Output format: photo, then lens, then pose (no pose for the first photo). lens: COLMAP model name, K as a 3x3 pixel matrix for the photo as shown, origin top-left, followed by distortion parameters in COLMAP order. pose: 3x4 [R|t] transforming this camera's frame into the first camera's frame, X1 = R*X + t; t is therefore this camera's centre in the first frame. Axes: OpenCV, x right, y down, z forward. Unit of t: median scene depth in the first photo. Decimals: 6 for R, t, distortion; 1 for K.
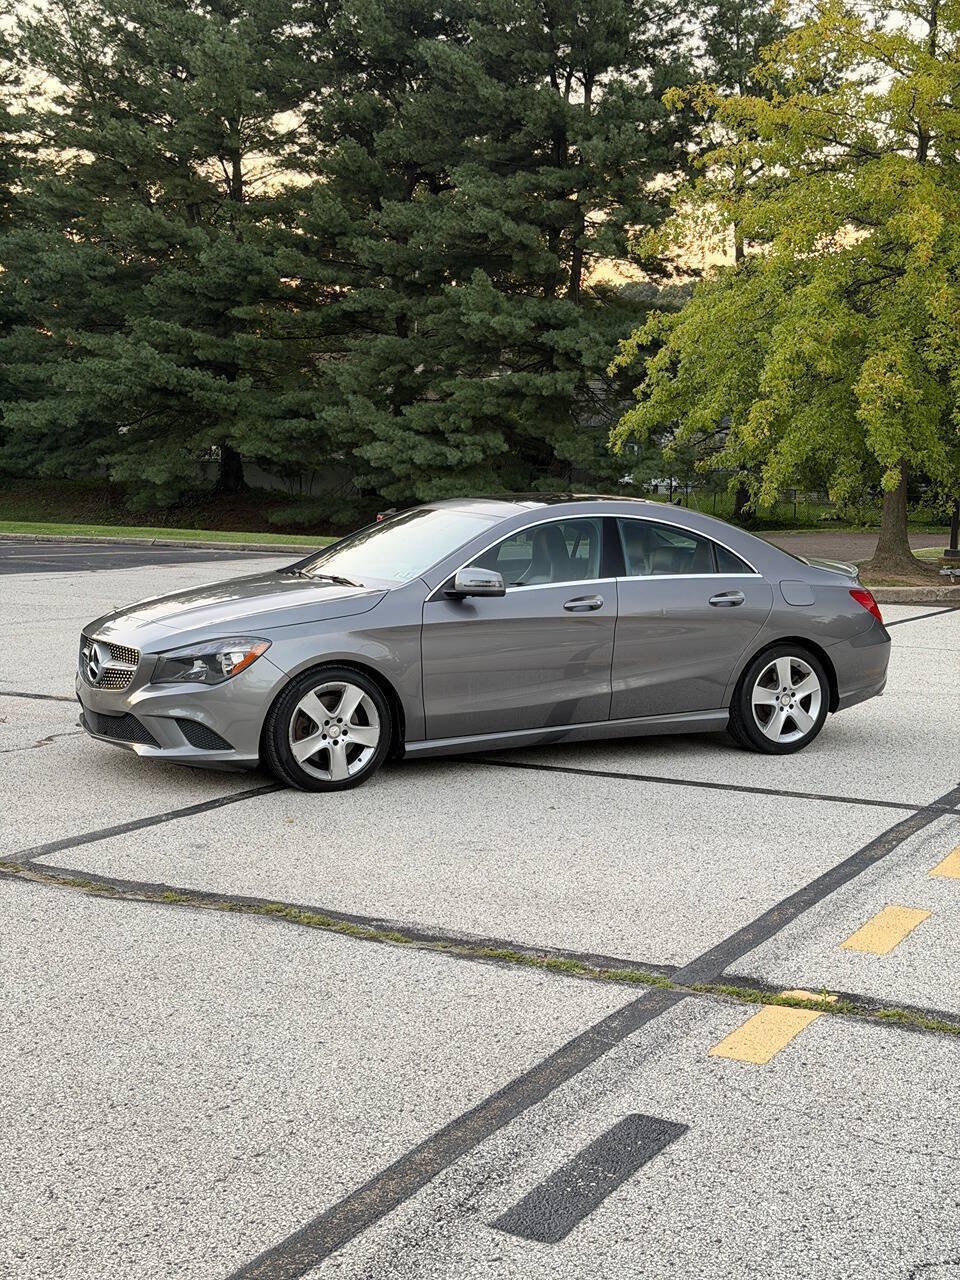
lens RADIAL K [[1824.8, 0, 480.0], [0, 1824.8, 640.0], [0, 0, 1]] dist [0.220412, -0.414649]
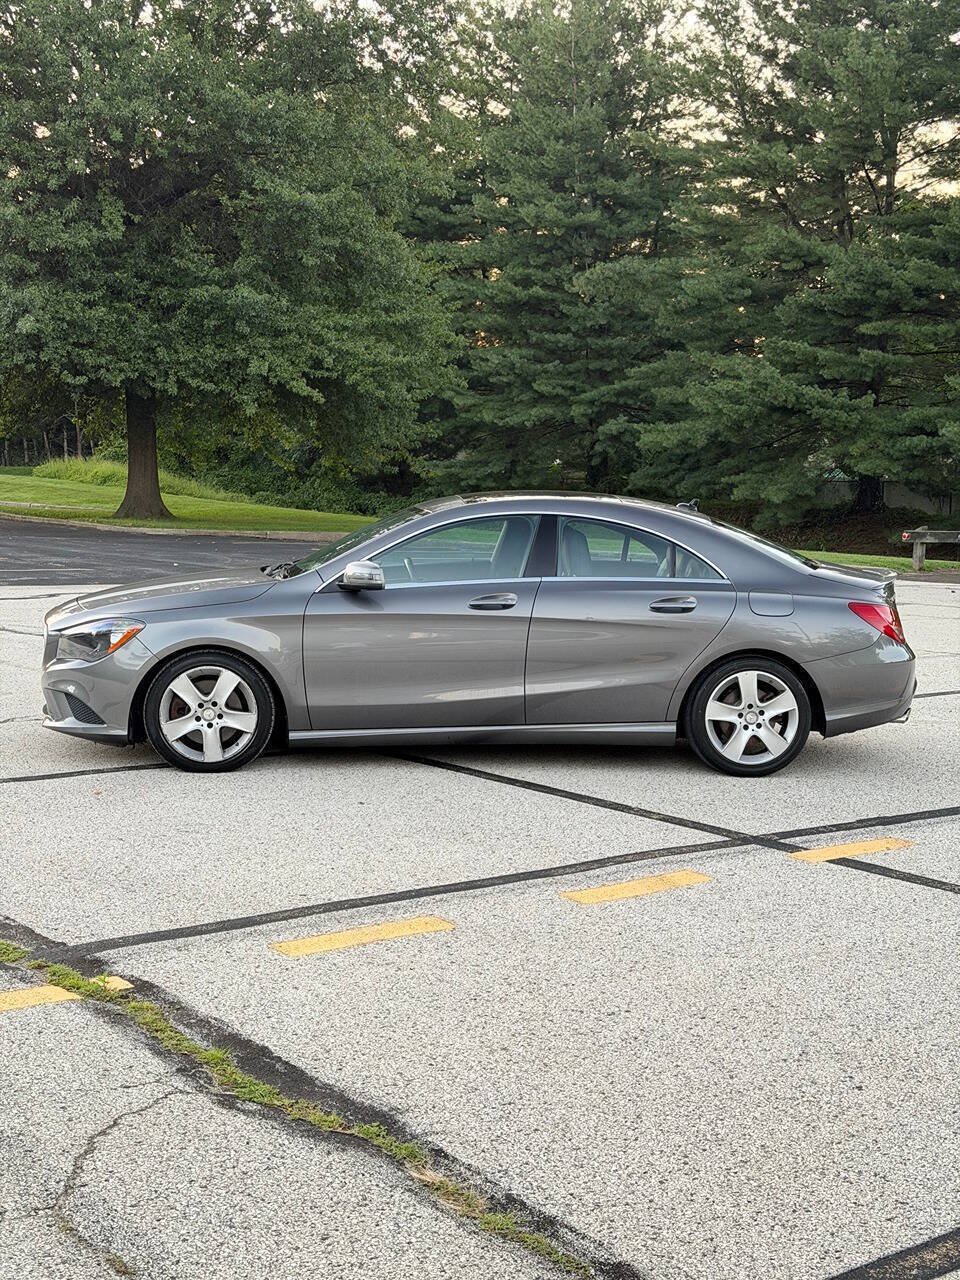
lens RADIAL K [[1824.8, 0, 480.0], [0, 1824.8, 640.0], [0, 0, 1]] dist [0.220412, -0.414649]
pose [[0.908005, 0.045183, -0.416515, 0.421247], [-0.050926, 0.998699, -0.002683, 0.002980], [0.415852, 0.023648, 0.909125, 0.106132]]
